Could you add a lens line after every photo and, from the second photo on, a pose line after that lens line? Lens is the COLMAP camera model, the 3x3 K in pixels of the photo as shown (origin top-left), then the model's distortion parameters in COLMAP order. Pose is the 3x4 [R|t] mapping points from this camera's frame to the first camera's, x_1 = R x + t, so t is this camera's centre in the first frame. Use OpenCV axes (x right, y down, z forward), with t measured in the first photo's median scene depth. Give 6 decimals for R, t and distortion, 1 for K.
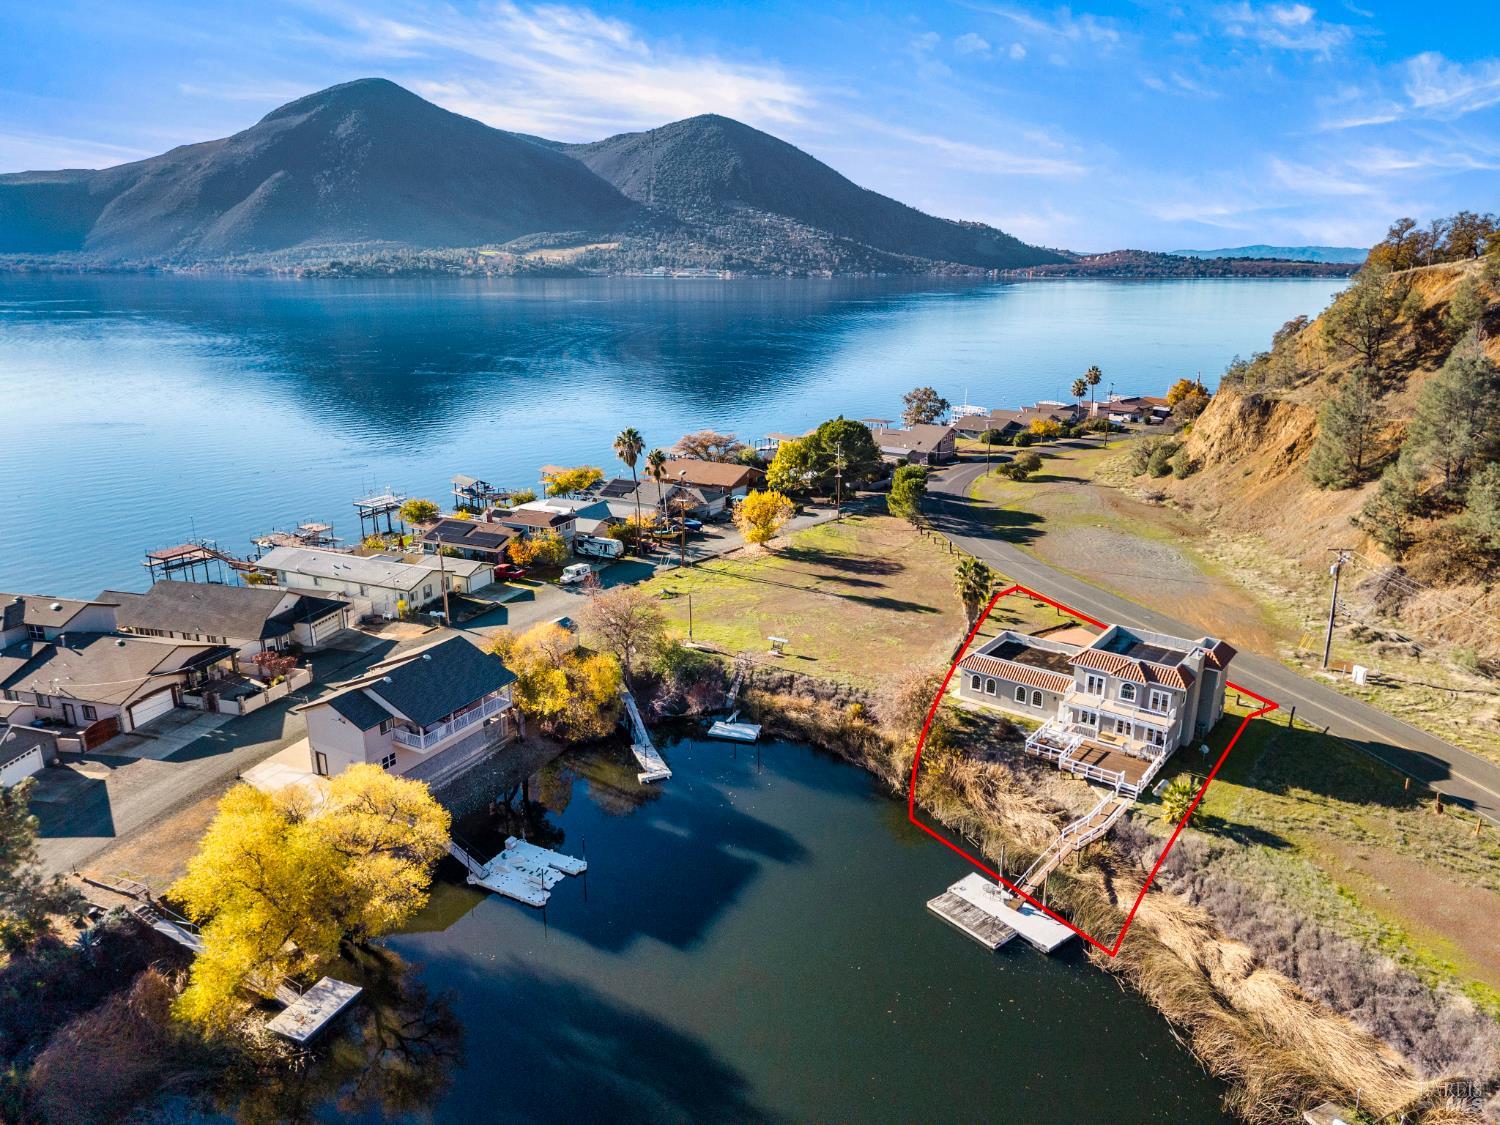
lens RADIAL K [[1000.3, 0, 750.0], [0, 1000.3, 562.5], [0, 0, 1]] dist [0.036803, -0.037774]
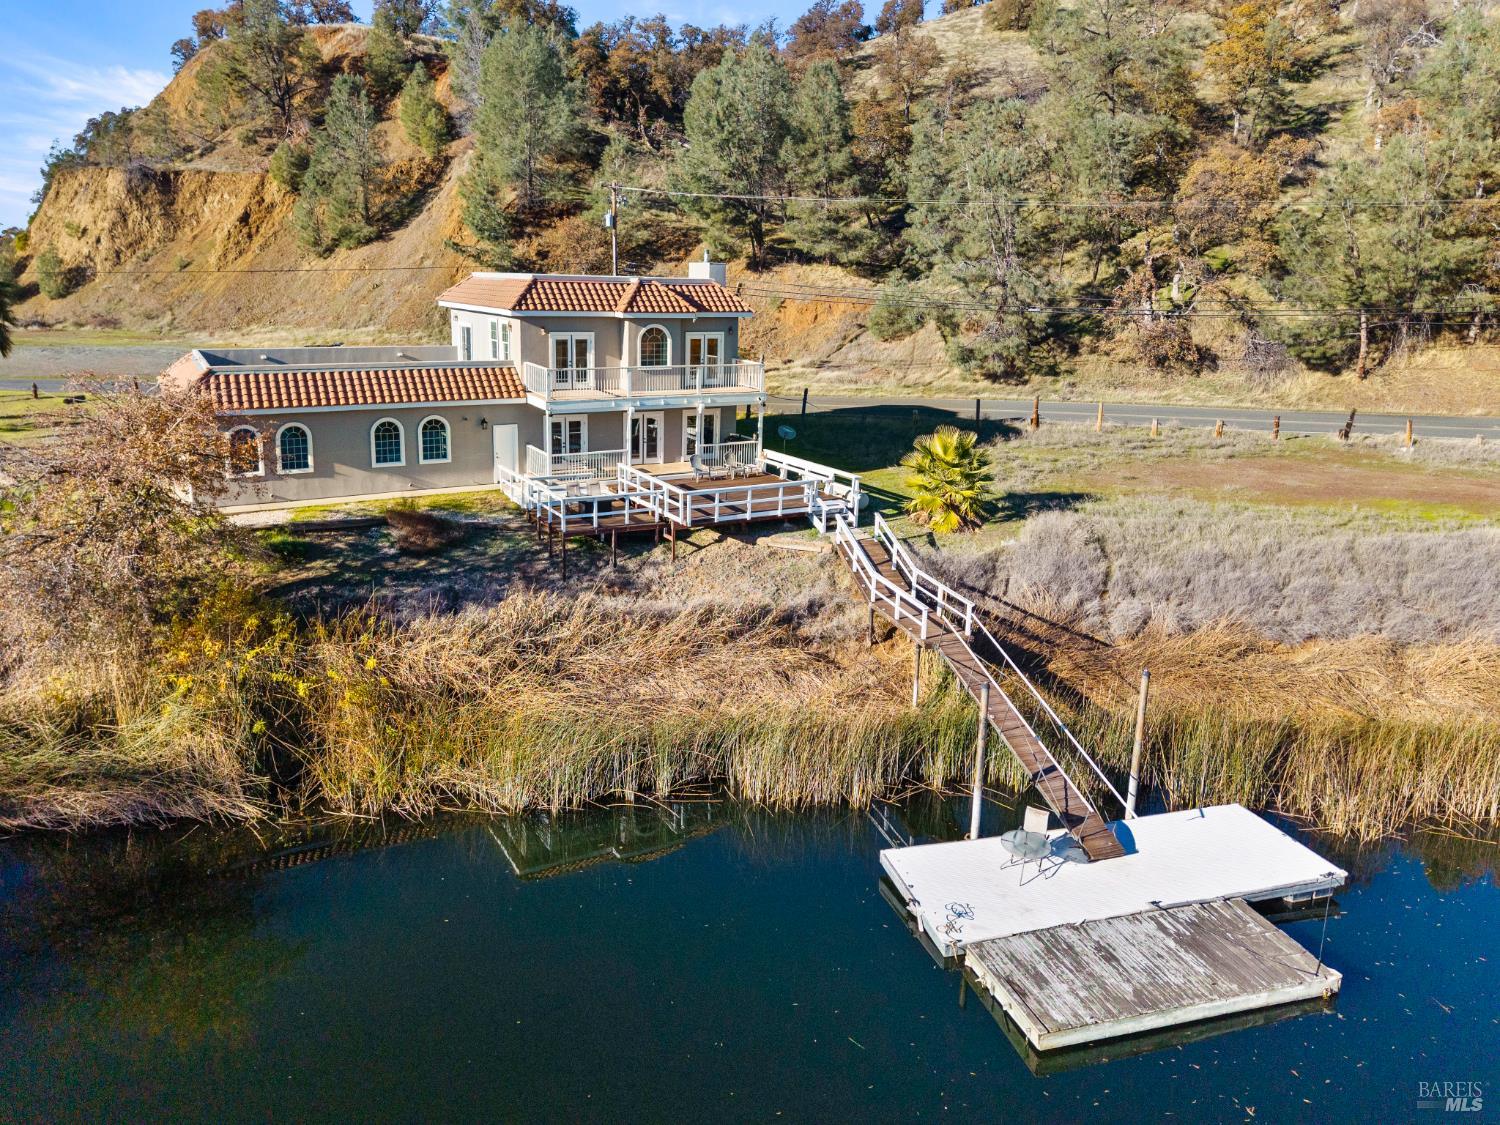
lens RADIAL K [[1042.8, 0, 726.1], [0, 1042.8, 483.2], [0, 0, 1]] dist [0.010345, -0.005186]
pose [[0.390027, -0.171612, 0.904670, -0.021950], [0.241999, 0.967046, 0.079112, 0.108145], [-0.888434, 0.188073, 0.418704, 0.546484]]
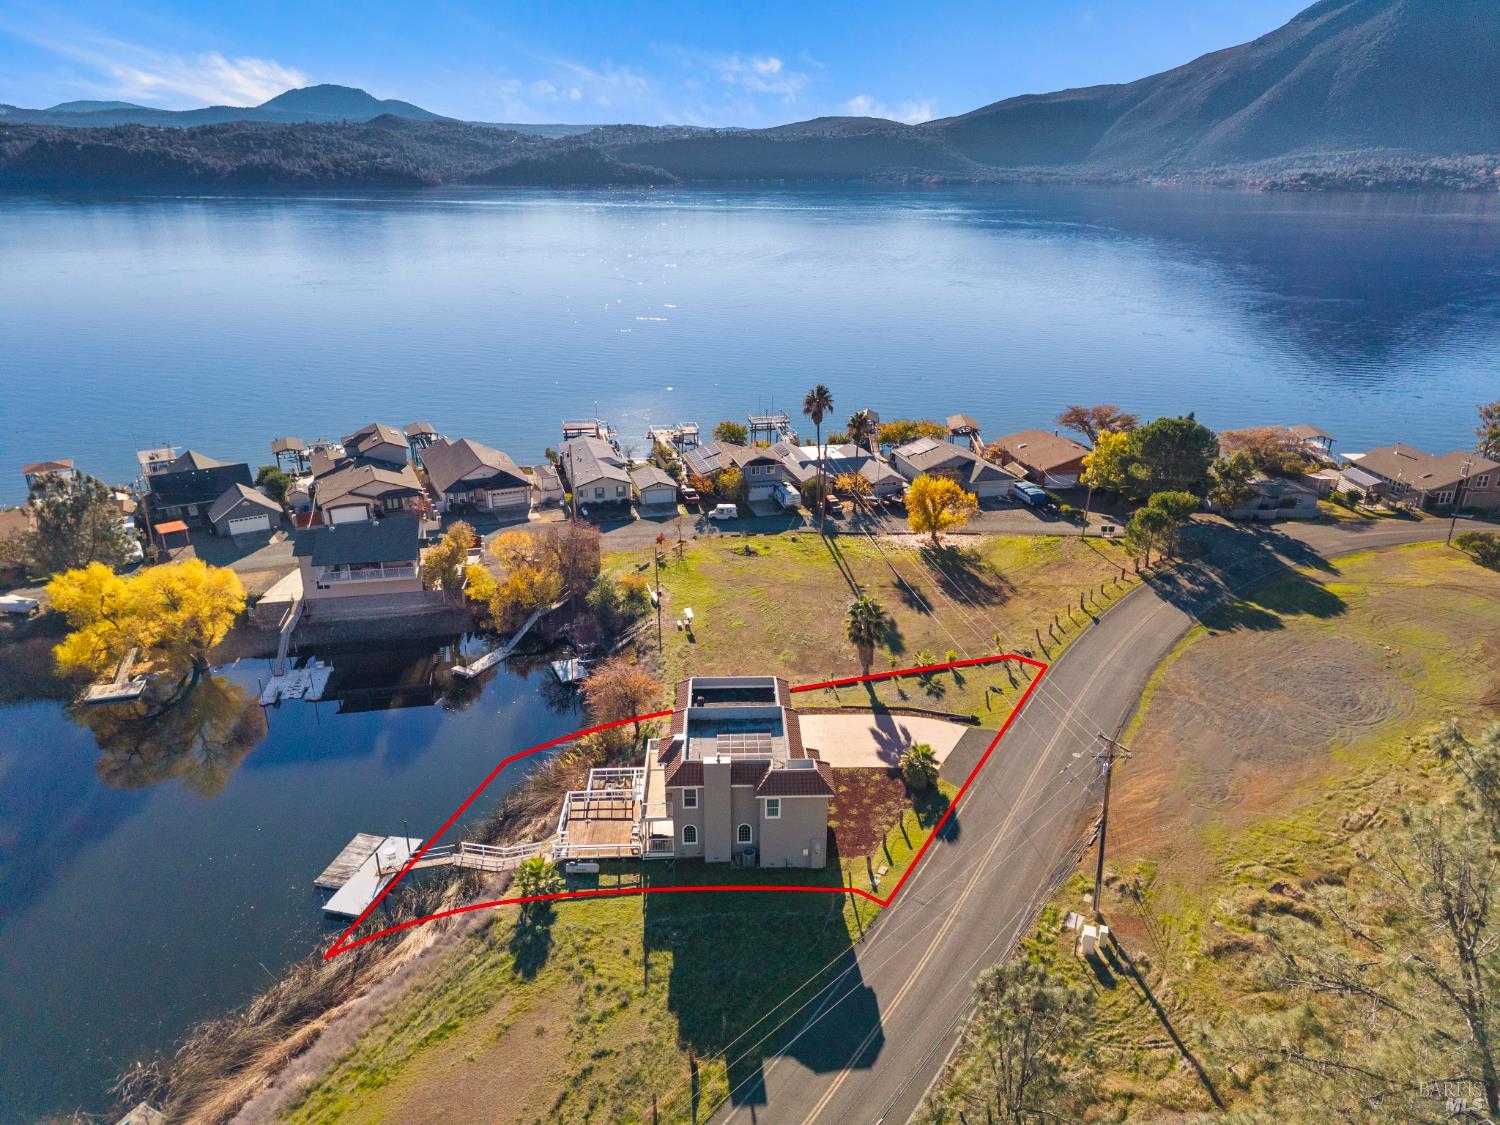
lens RADIAL K [[1000.3, 0, 750.0], [0, 1000.3, 562.5], [0, 0, 1]] dist [0.036803, -0.037774]
pose [[0.634542, 0.280620, -0.720145, 0.682582], [-0.221827, 0.958681, 0.178111, -0.144137], [0.740371, 0.046728, 0.670573, 0.322372]]
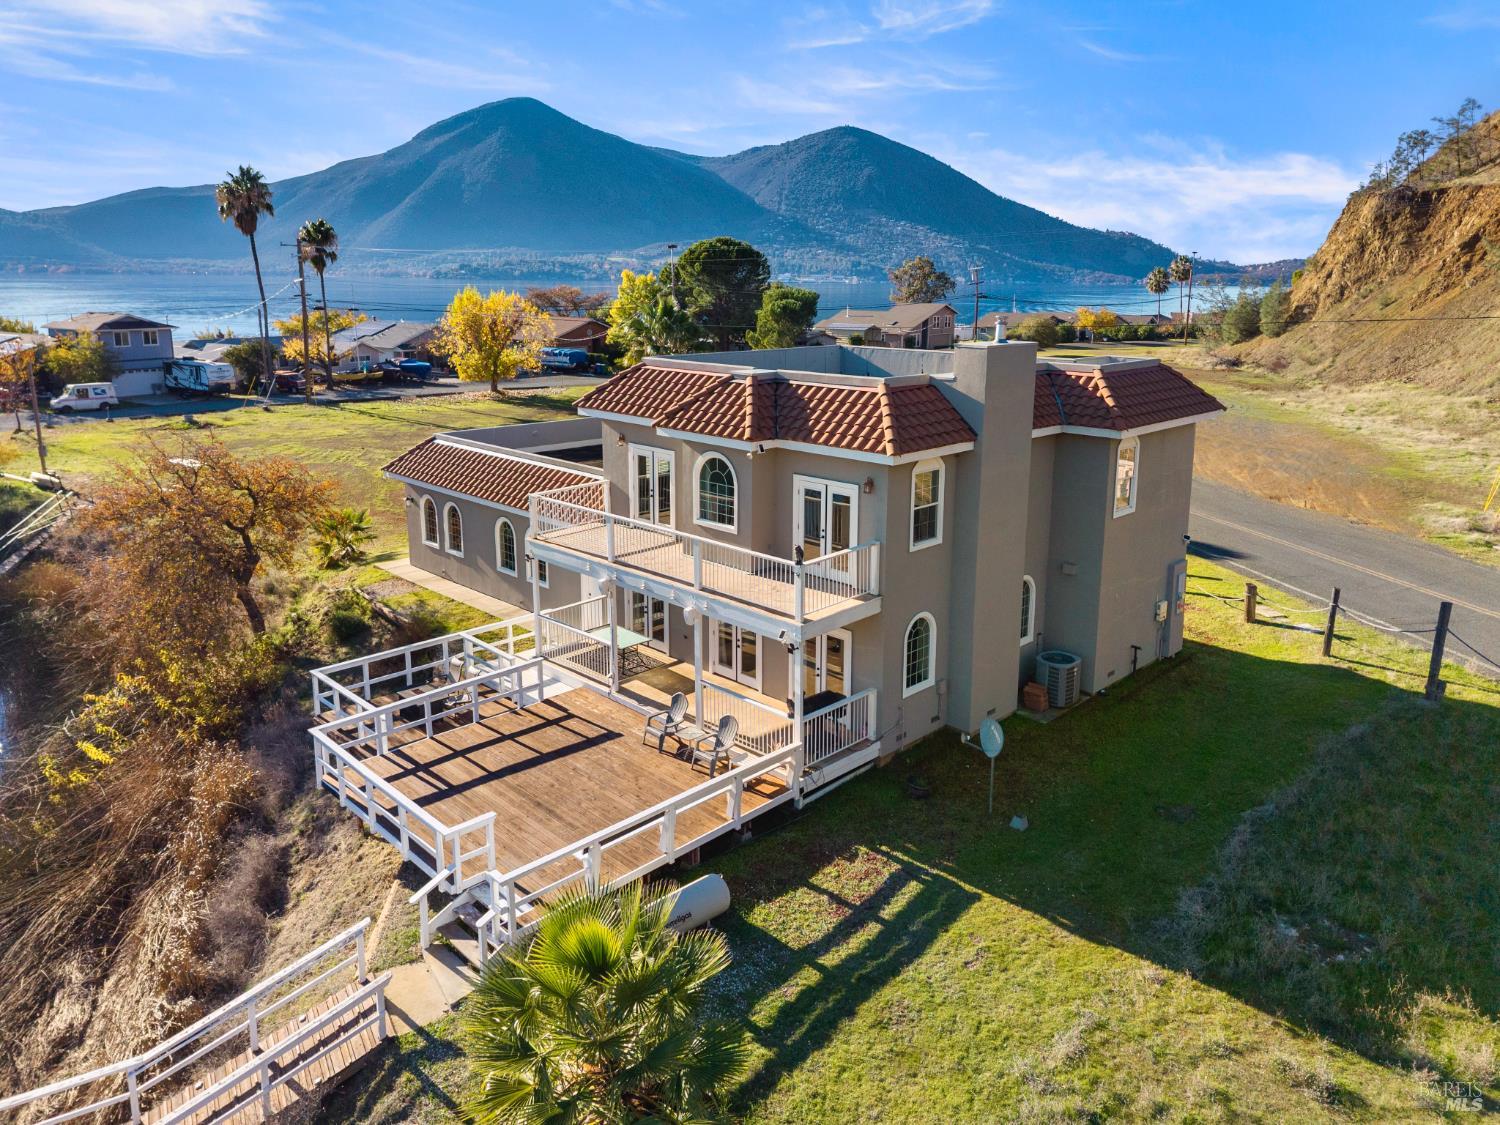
lens RADIAL K [[1035.0, 0, 747.0], [0, 1035.0, 475.1], [0, 0, 1]] dist [0.036002, -0.039689]
pose [[0.991090, 0.029784, -0.129821, 0.286155], [-0.042856, 0.994155, -0.099095, 0.102764], [0.126111, 0.103776, 0.986573, 0.515087]]
